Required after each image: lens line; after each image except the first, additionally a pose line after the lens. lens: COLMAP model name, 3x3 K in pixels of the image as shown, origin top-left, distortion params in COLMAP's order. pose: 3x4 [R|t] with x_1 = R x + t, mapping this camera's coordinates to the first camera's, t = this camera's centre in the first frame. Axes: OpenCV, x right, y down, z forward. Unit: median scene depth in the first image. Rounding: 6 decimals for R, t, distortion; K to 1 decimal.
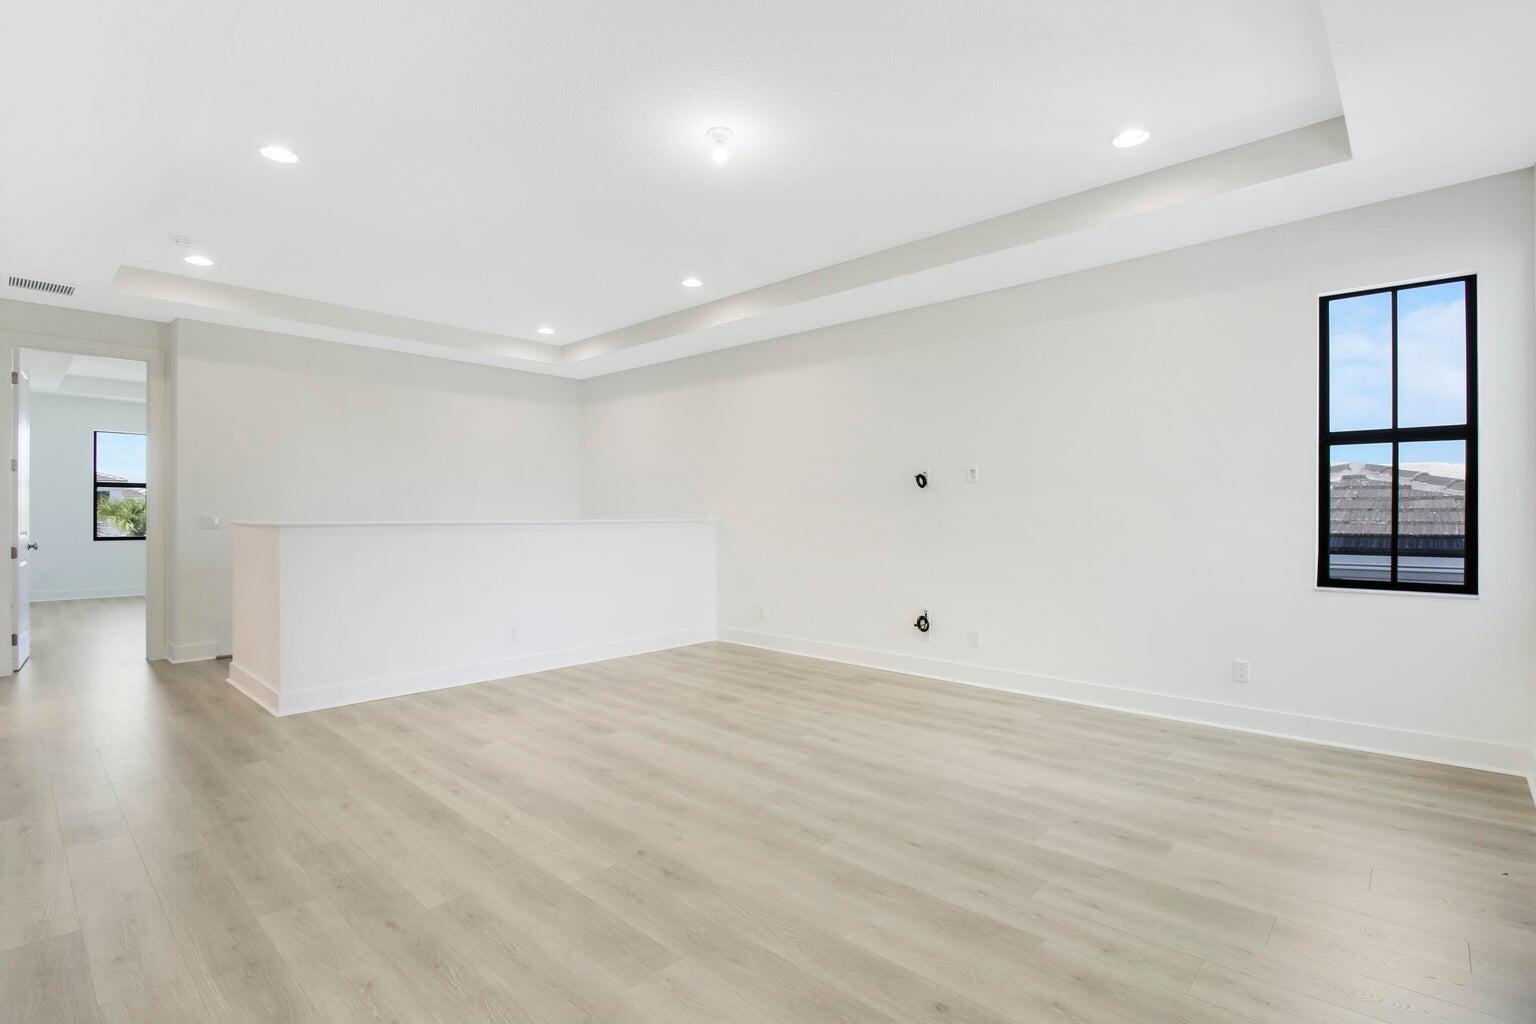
lens RADIAL K [[727.5, 0, 768.0], [0, 727.5, 512.0], [0, 0, 1]] dist [-0.003012, -0.000612]
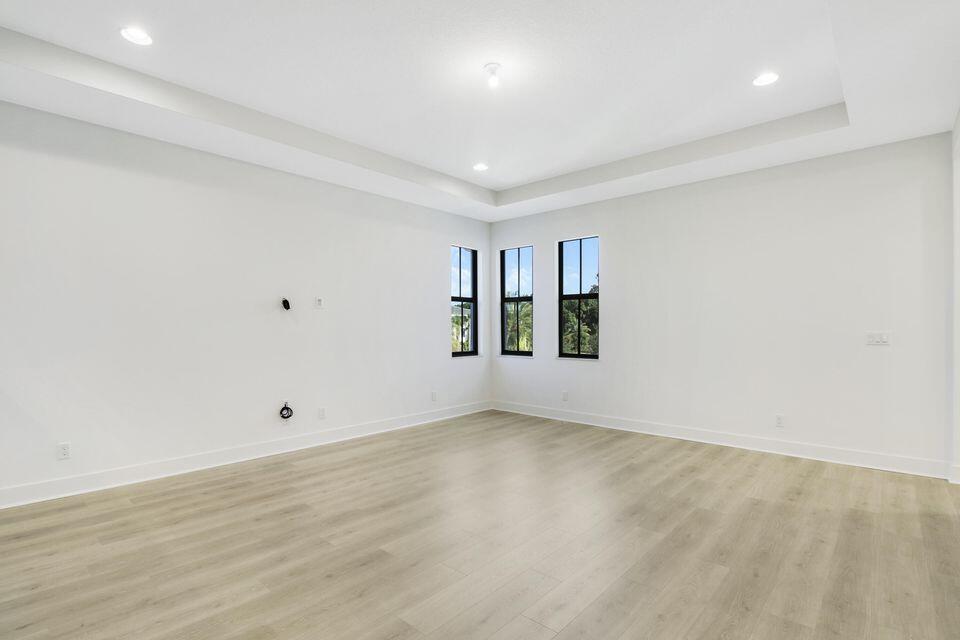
lens RADIAL K [[454.2, 0, 479.2], [0, 454.2, 340.5], [0, 0, 1]] dist [-0.000706, 0.000279]
pose [[-0.013794, -0.026152, 0.999563, -0.844245], [-0.001203, 0.999658, 0.026138, 0.000775], [-0.999904, -0.000842, -0.013820, 0.904938]]
